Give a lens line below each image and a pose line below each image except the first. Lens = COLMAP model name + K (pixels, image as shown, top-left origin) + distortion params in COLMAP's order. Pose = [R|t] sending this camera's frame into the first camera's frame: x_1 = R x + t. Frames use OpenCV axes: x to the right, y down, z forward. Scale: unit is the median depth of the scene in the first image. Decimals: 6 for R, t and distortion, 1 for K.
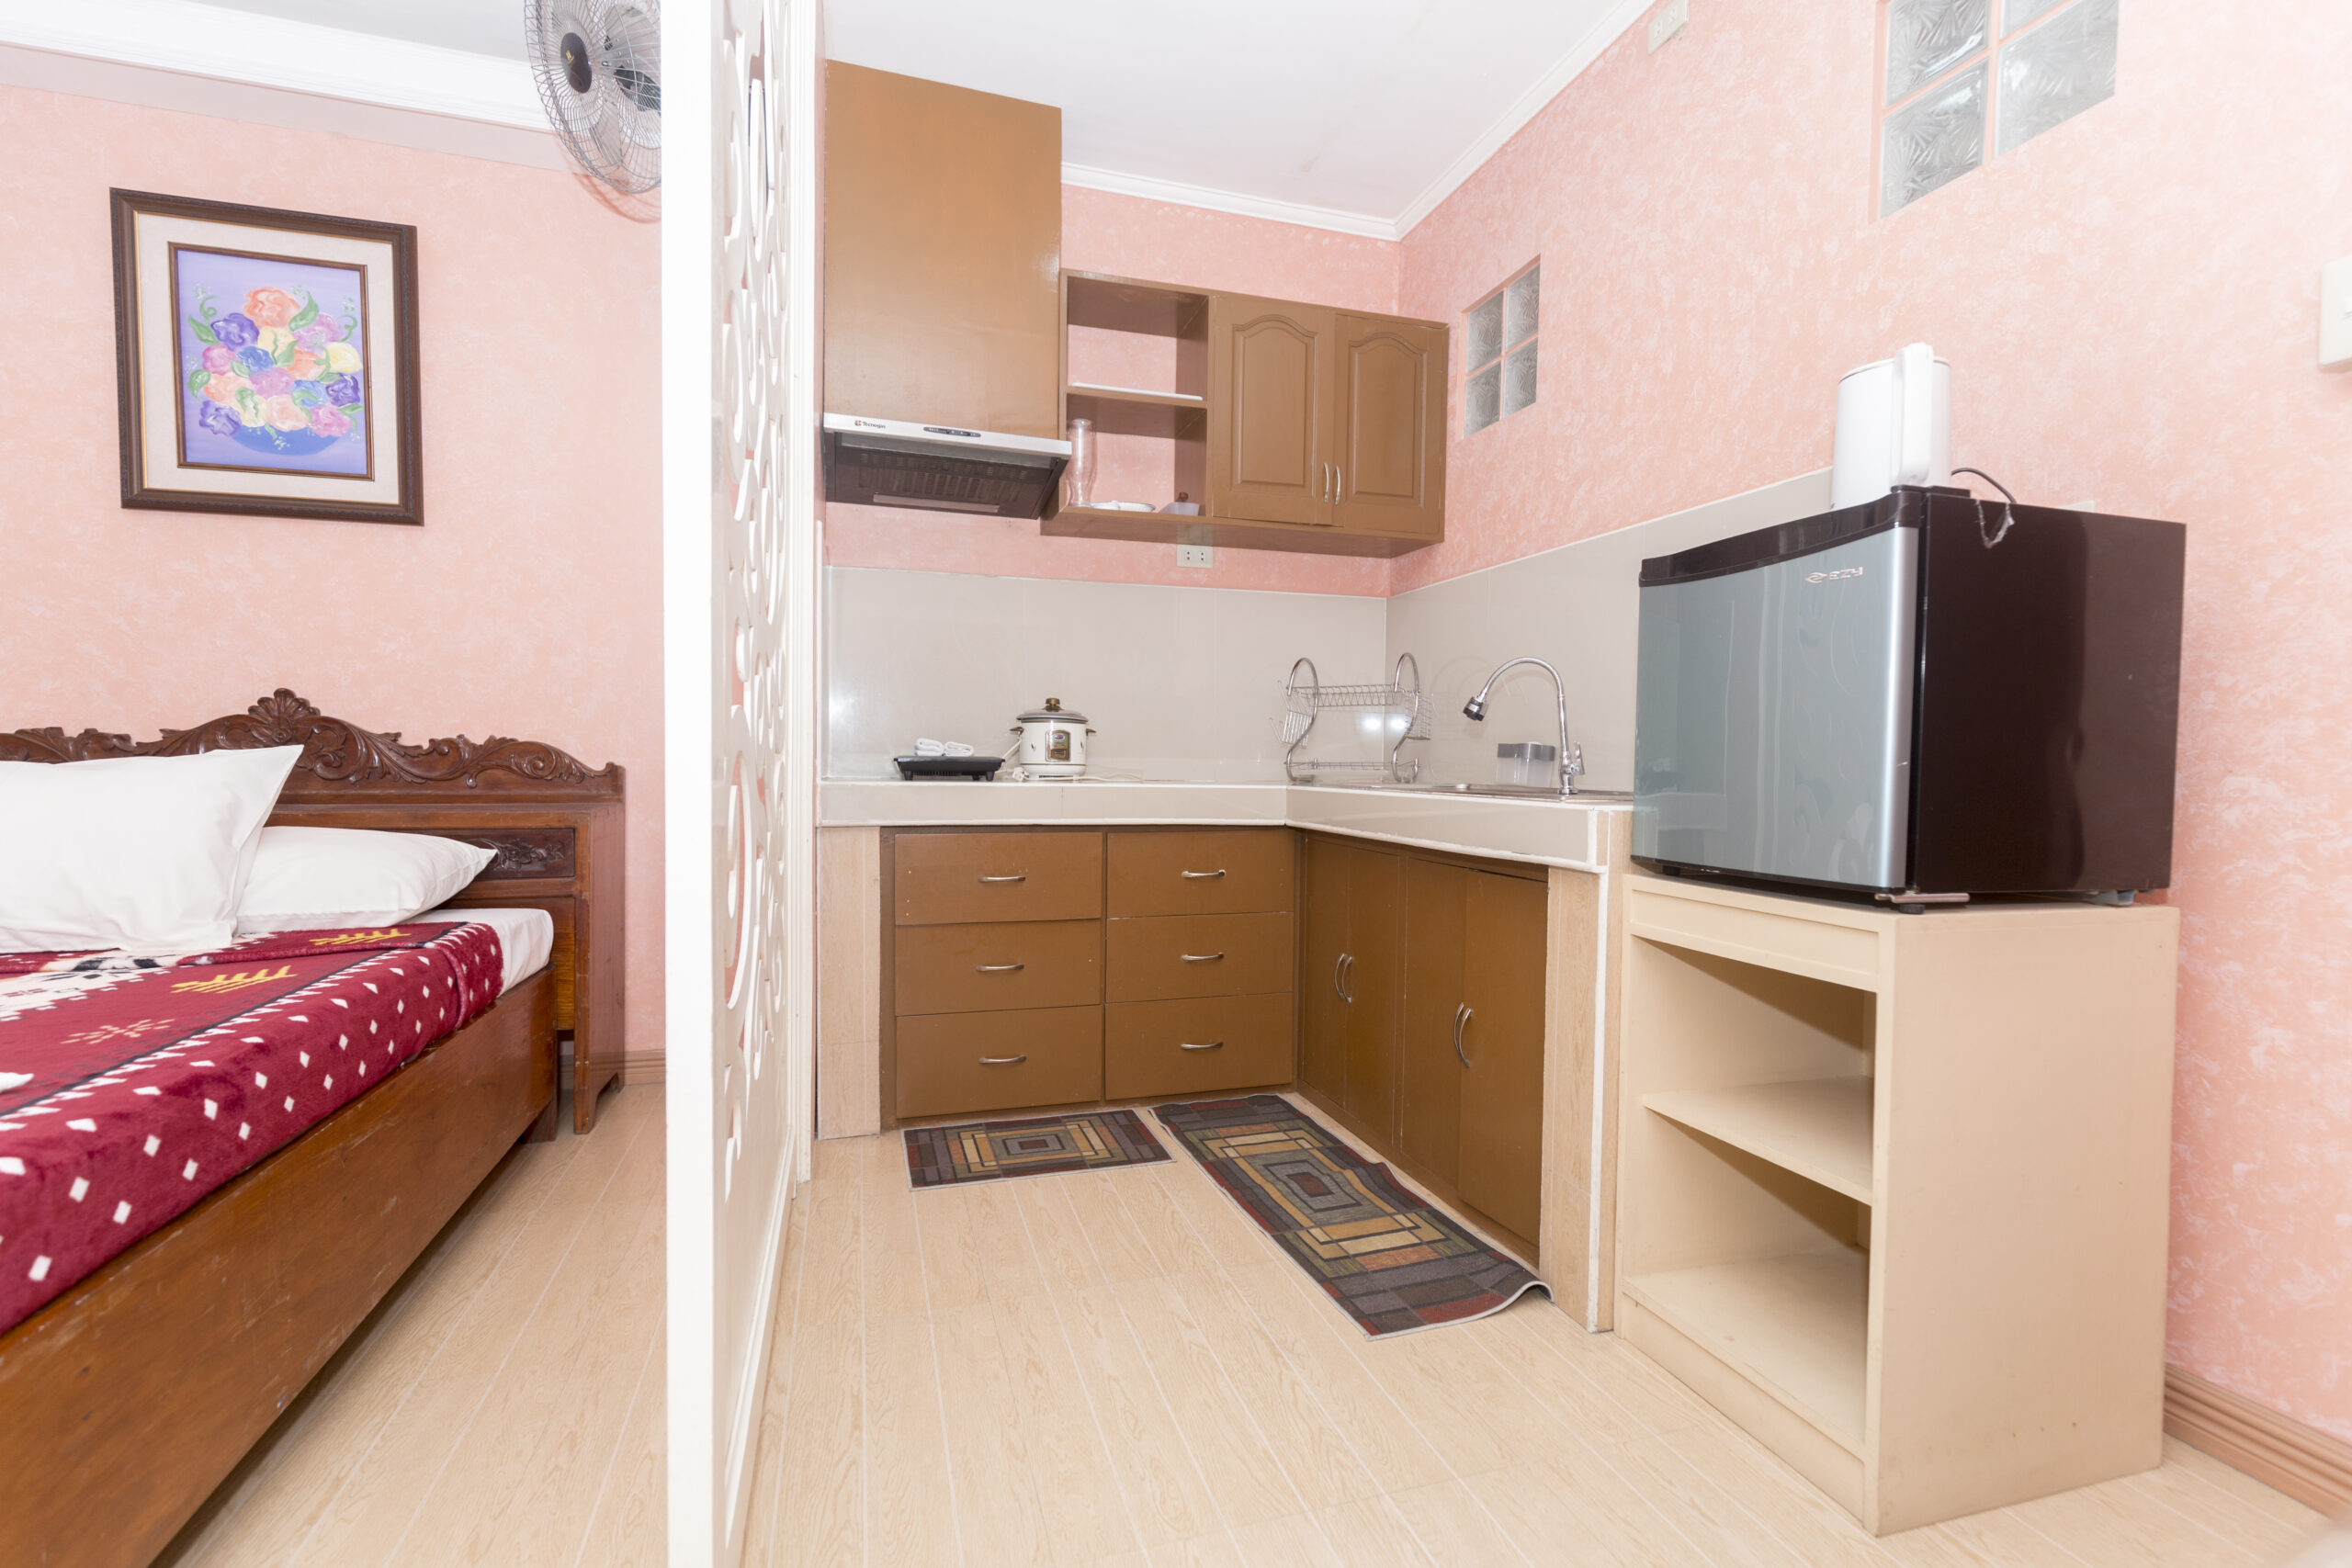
lens RADIAL K [[1061.2, 0, 1176.0], [0, 1061.2, 784.0], [0, 0, 1]] dist [0.000846, 0.000366]
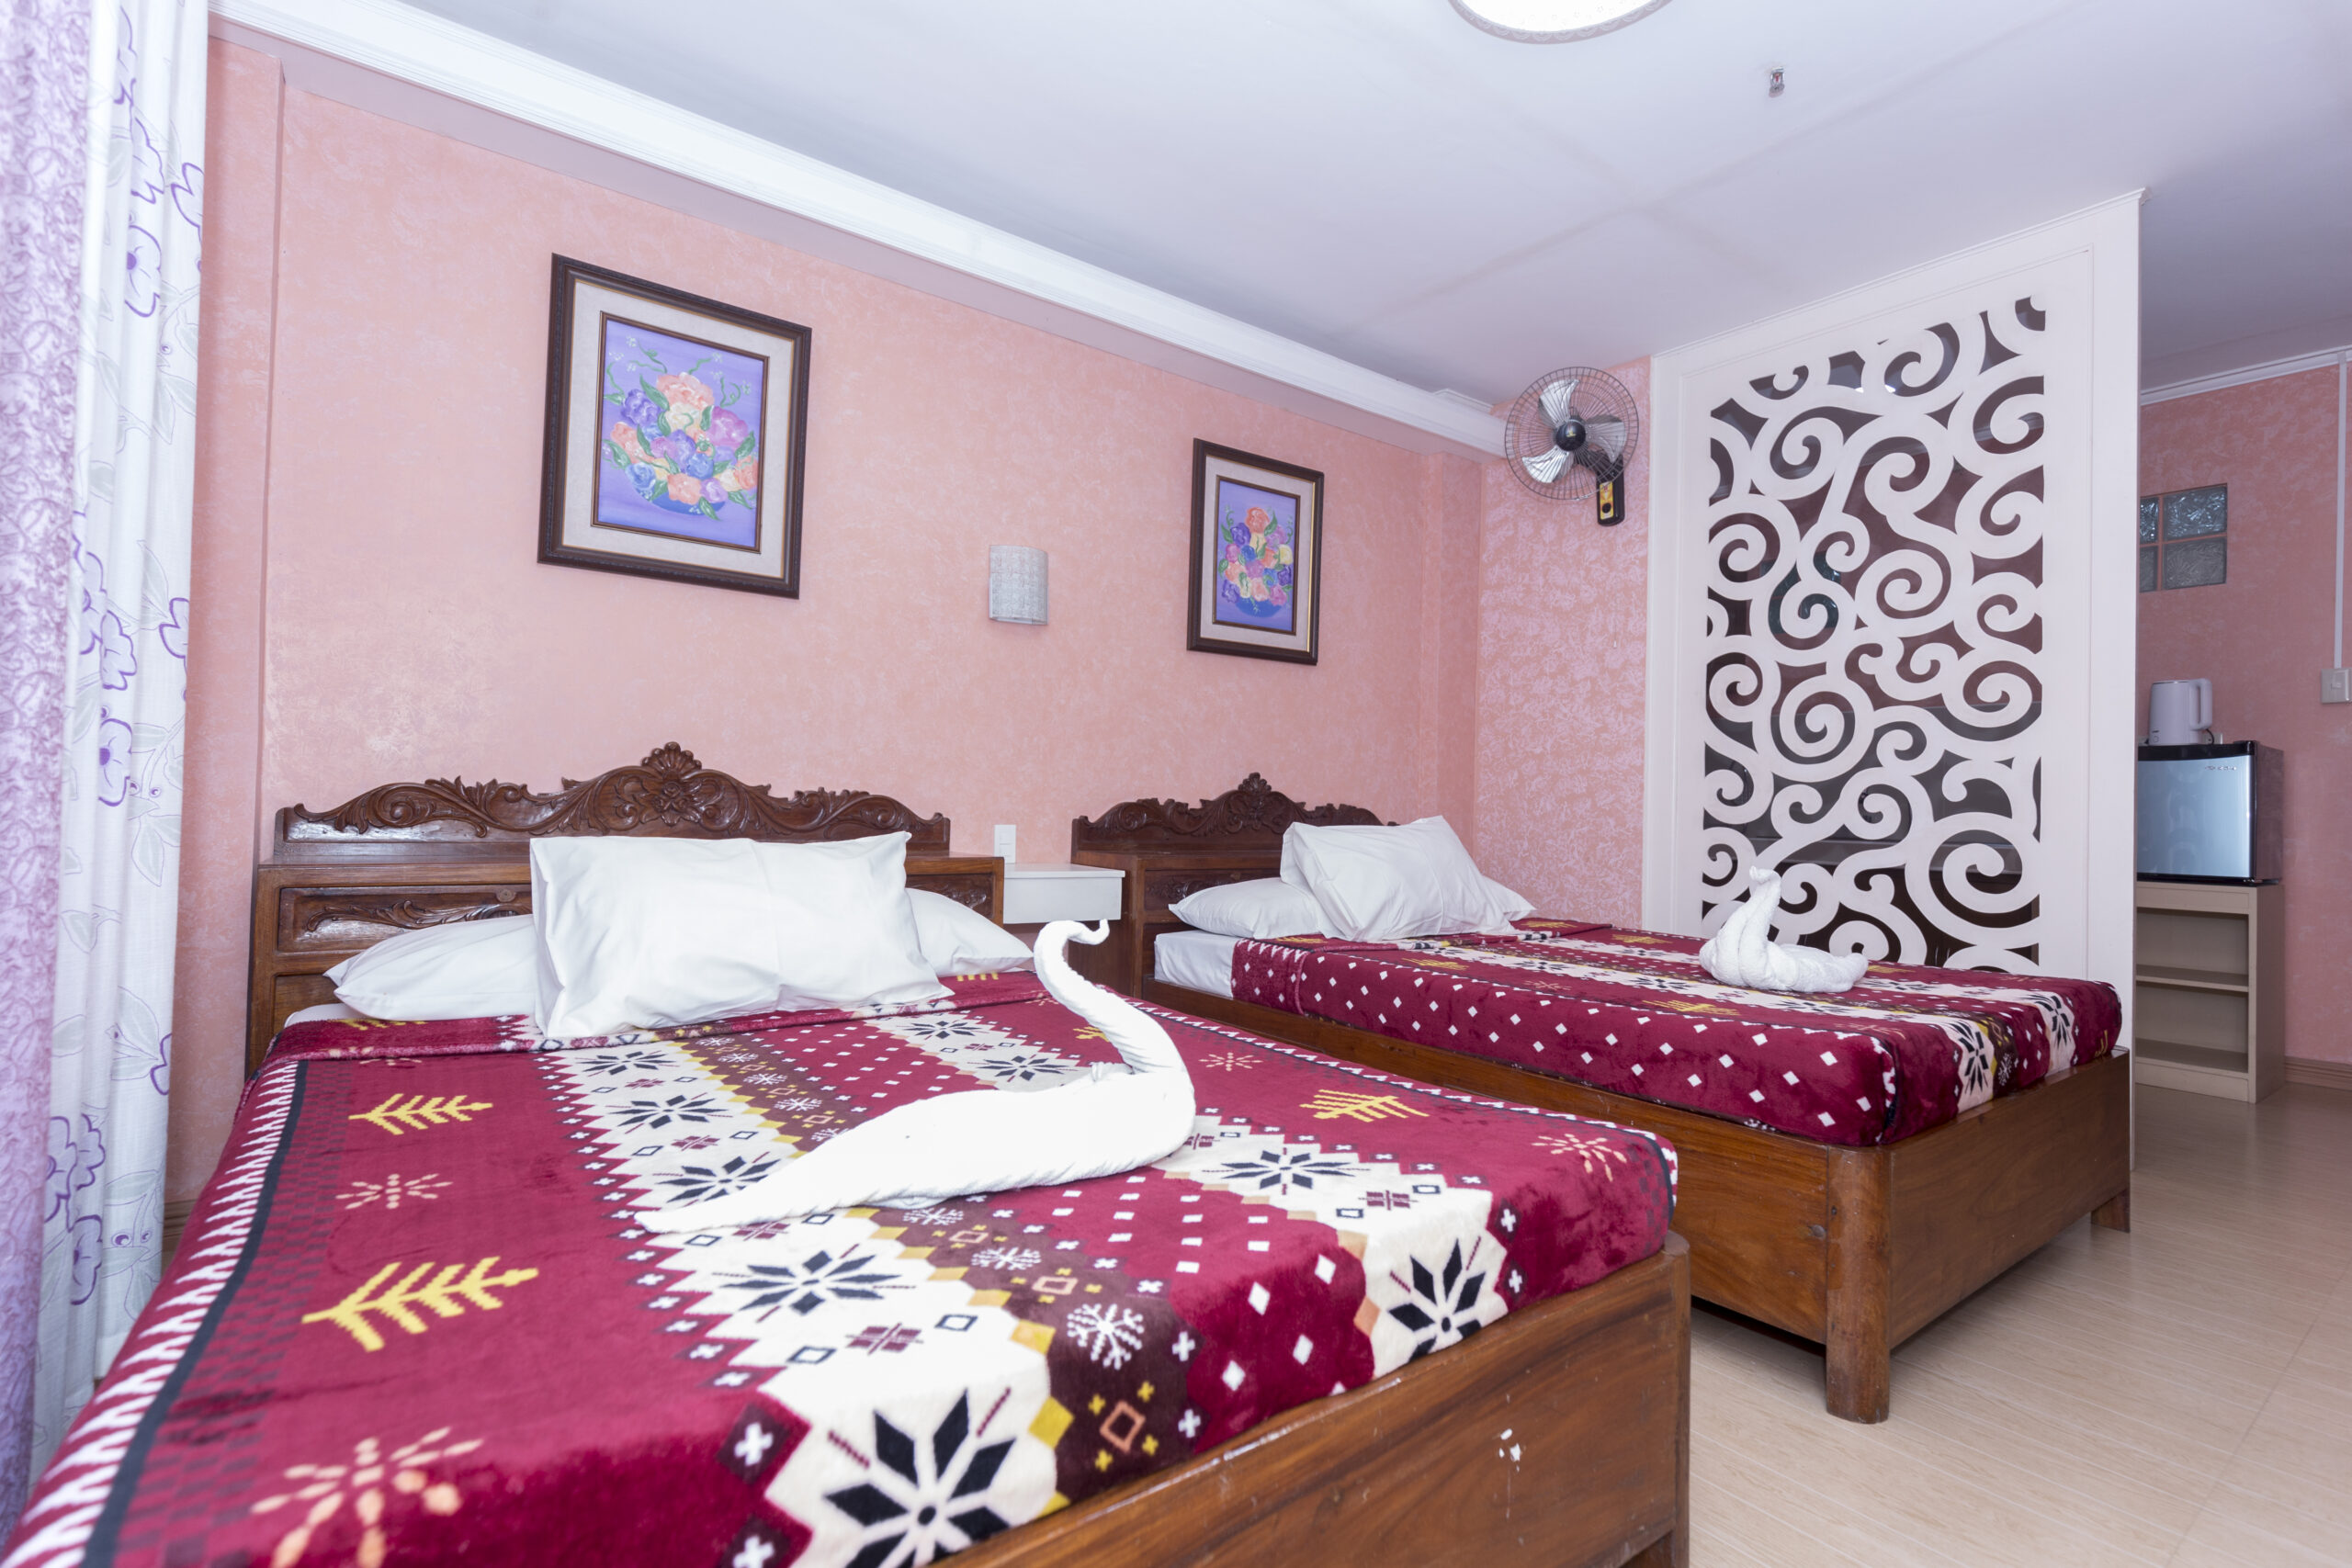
lens RADIAL K [[1130.9, 0, 1176.0], [0, 1130.9, 784.0], [0, 0, 1]] dist [0.045984, 0.000202]
pose [[0.928693, 0.016214, 0.370495, -1.622203], [-0.002069, 0.999255, -0.038542, -0.013473], [-0.370843, 0.035027, 0.928035, -0.456398]]
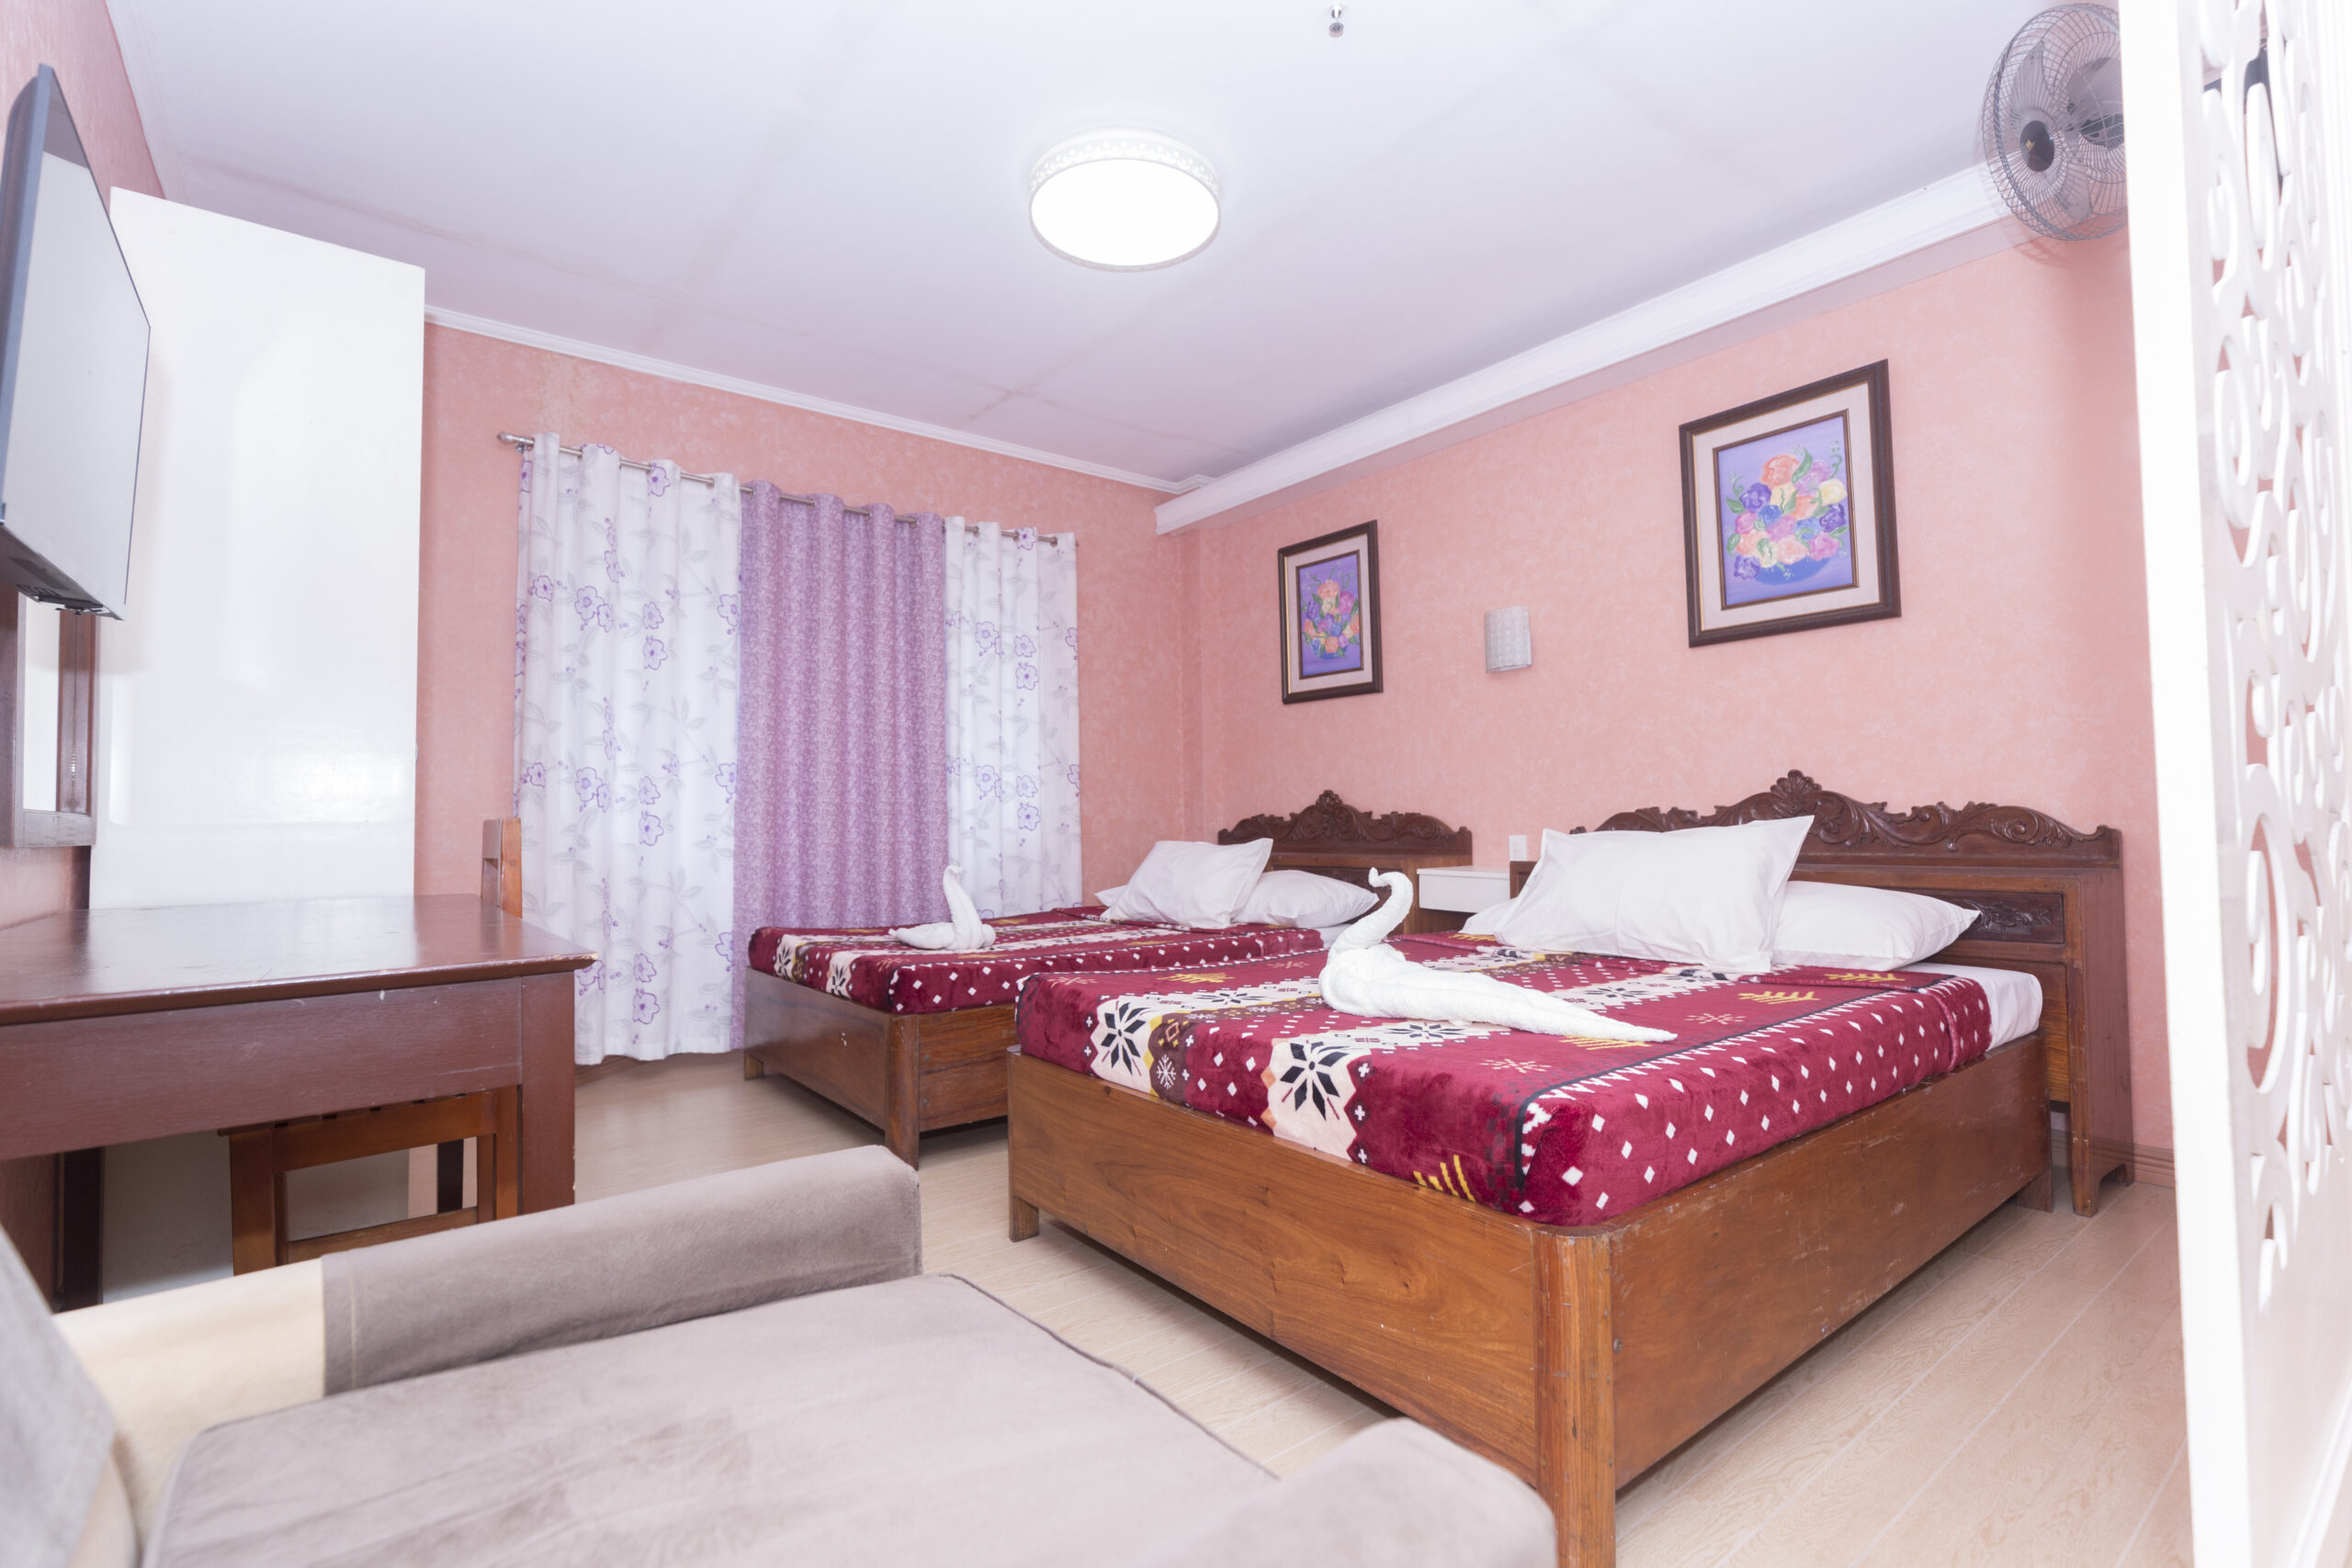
lens RADIAL K [[1066.8, 0, 1193.5], [0, 1066.8, 788.4], [0, 0, 1]] dist [-0.002673, 0.000541]
pose [[0.365695, -0.046844, -0.929555, 0.059874], [-0.005355, 0.998610, -0.052430, 0.000588], [0.930719, 0.024151, 0.364936, -0.110059]]
